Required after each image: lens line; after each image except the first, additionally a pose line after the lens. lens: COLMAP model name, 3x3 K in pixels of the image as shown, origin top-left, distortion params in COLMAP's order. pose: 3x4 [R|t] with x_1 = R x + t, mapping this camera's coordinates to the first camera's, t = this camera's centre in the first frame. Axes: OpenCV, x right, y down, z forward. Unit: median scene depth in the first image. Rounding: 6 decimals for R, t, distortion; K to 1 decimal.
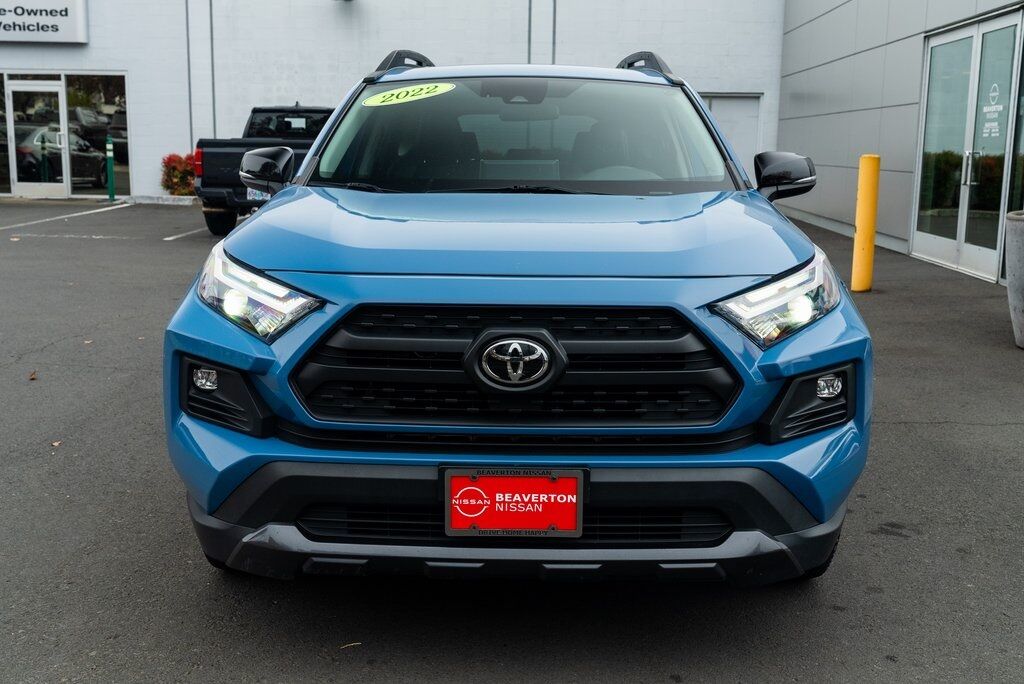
lens RADIAL K [[1107.6, 0, 512.0], [0, 1107.6, 342.0], [0, 0, 1]] dist [0.006514, 0.009945]
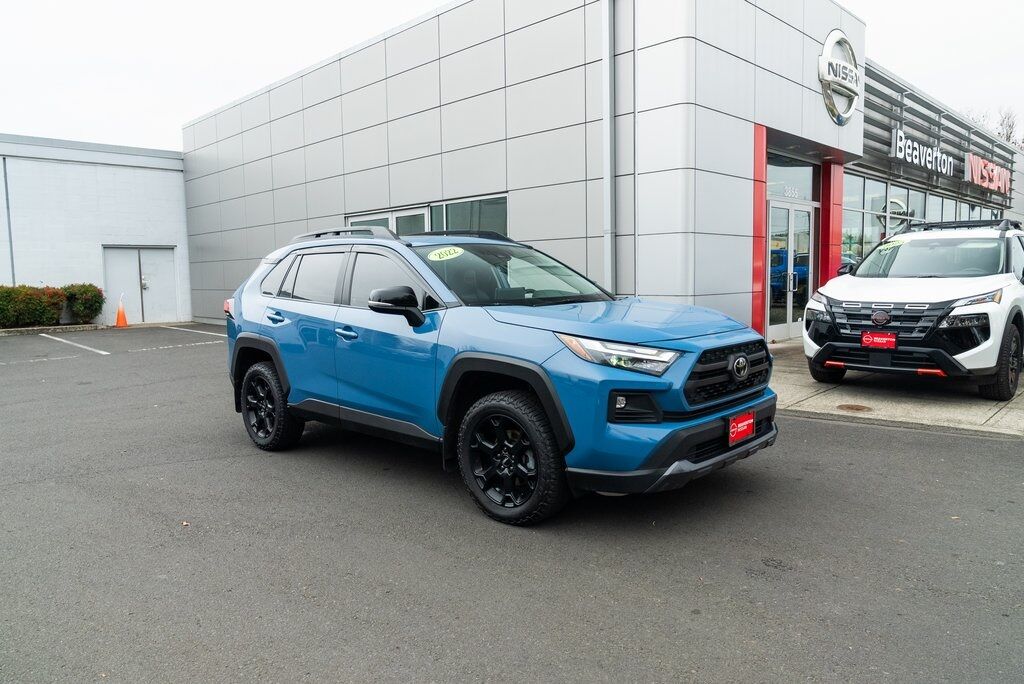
lens RADIAL K [[696.2, 0, 512.0], [0, 696.2, 342.0], [0, 0, 1]] dist [-0.039002, 0.028550]
pose [[0.681284, -0.097493, 0.725498, -1.360862], [0.154792, 0.987867, -0.012609, -0.090921], [-0.715466, 0.120891, 0.688109, 0.294577]]
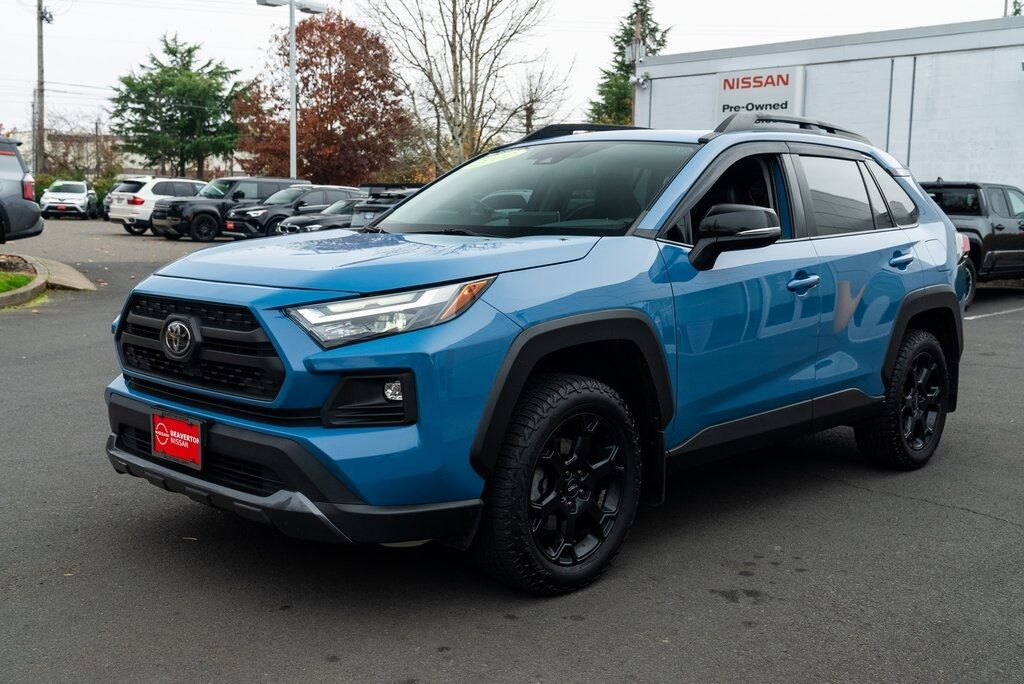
lens RADIAL K [[1063.6, 0, 512.0], [0, 1063.6, 342.0], [0, 0, 1]] dist [-0.002914, 0.011680]
pose [[0.736858, 0.081937, -0.671064, 1.183305], [-0.127072, 0.991722, -0.018442, -0.006484], [0.663998, 0.098863, 0.741170, 0.256703]]
